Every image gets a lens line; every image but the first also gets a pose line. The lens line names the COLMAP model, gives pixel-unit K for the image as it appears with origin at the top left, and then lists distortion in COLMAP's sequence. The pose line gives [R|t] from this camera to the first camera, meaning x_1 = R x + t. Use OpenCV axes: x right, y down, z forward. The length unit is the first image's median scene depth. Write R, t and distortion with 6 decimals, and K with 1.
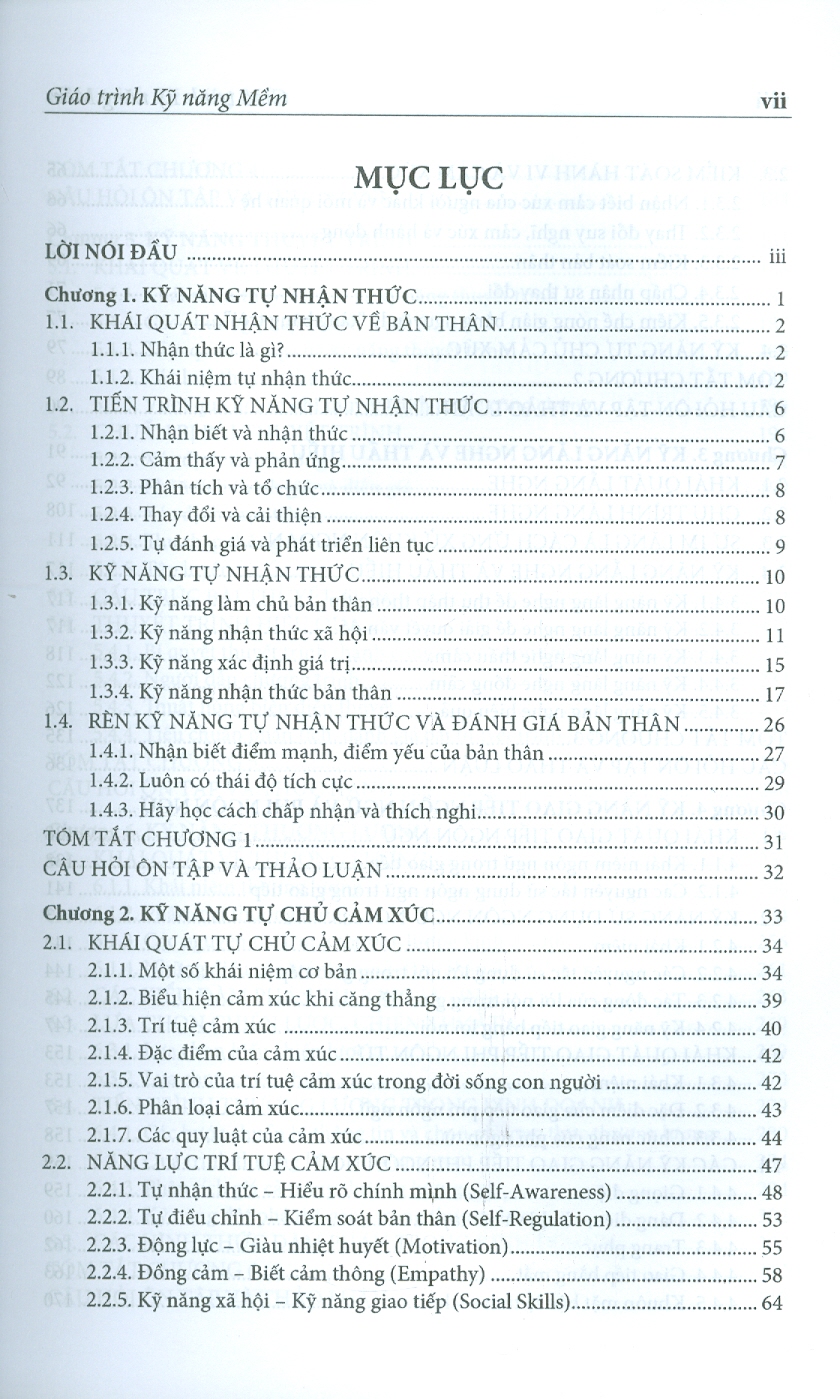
lens RADIAL K [[569.4, 0, 420.0], [0, 569.4, 699.5], [0, 0, 1]] dist [-0.002309, -0.000063]
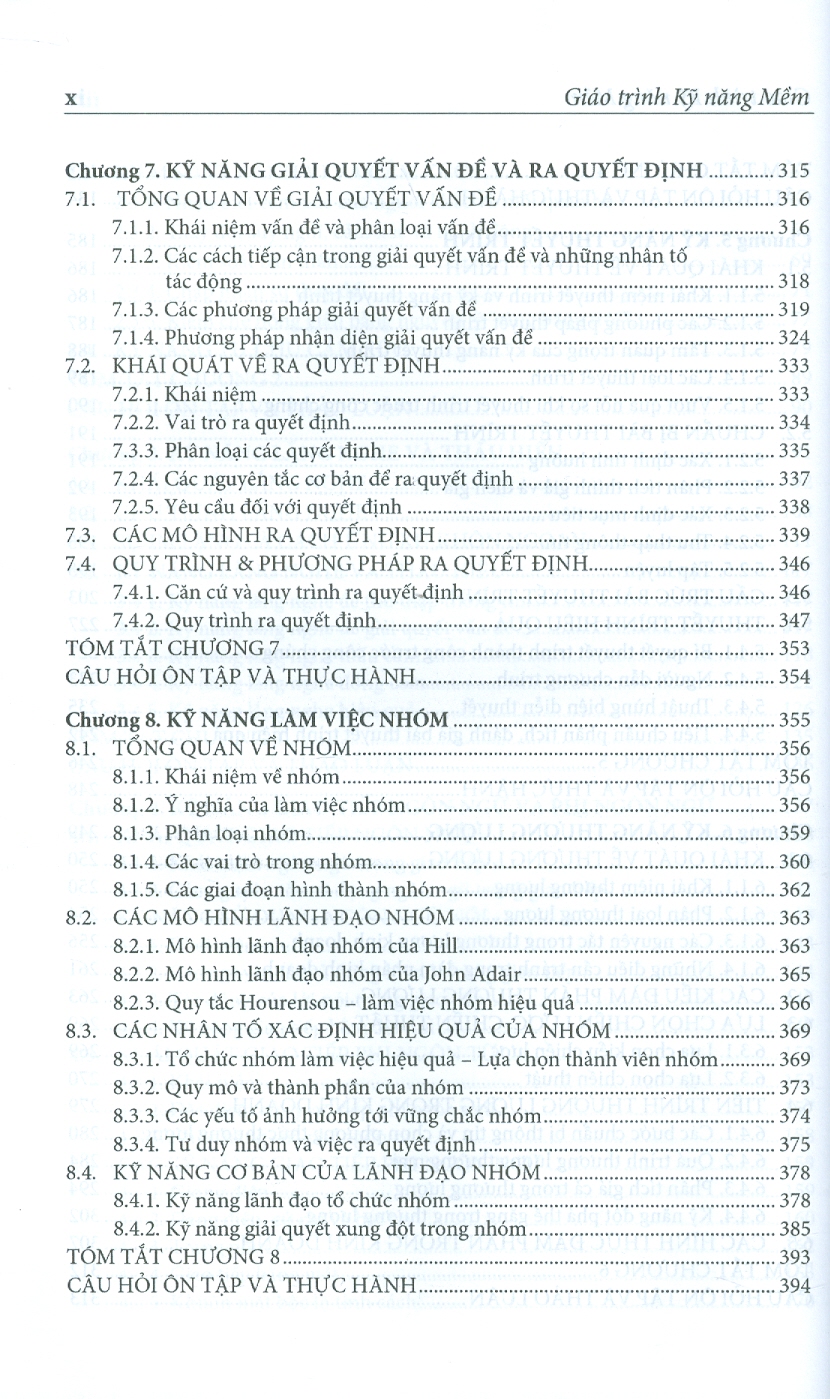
lens RADIAL K [[561.0, 0, 462.6], [0, 561.0, 702.6], [0, 0, 1]] dist [-0.000039, 0.000031]
pose [[0.999572, -0.004626, 0.028902, 0.003373], [0.004626, 0.999989, 0.000064, -0.729596], [-0.028902, 0.000070, 0.999582, -0.000733]]
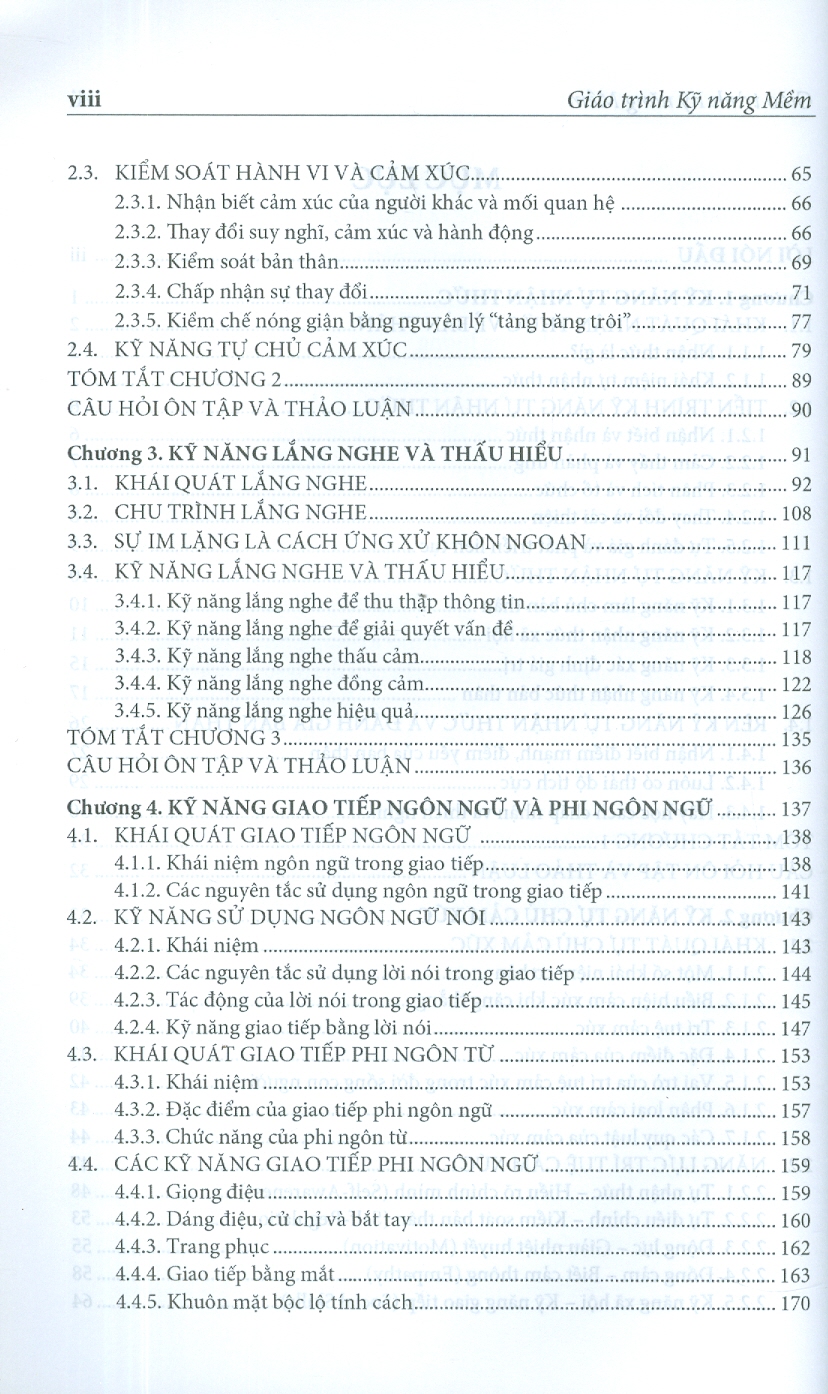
lens RADIAL K [[561.7, 0, 464.8], [0, 561.7, 694.5], [0, 0, 1]] dist [-0.001523, -0.000170]
pose [[0.999559, -0.002465, 0.029595, 0.004005], [0.002468, 0.999997, -0.000058, -0.895970], [-0.029595, 0.000131, 0.999562, -0.000776]]
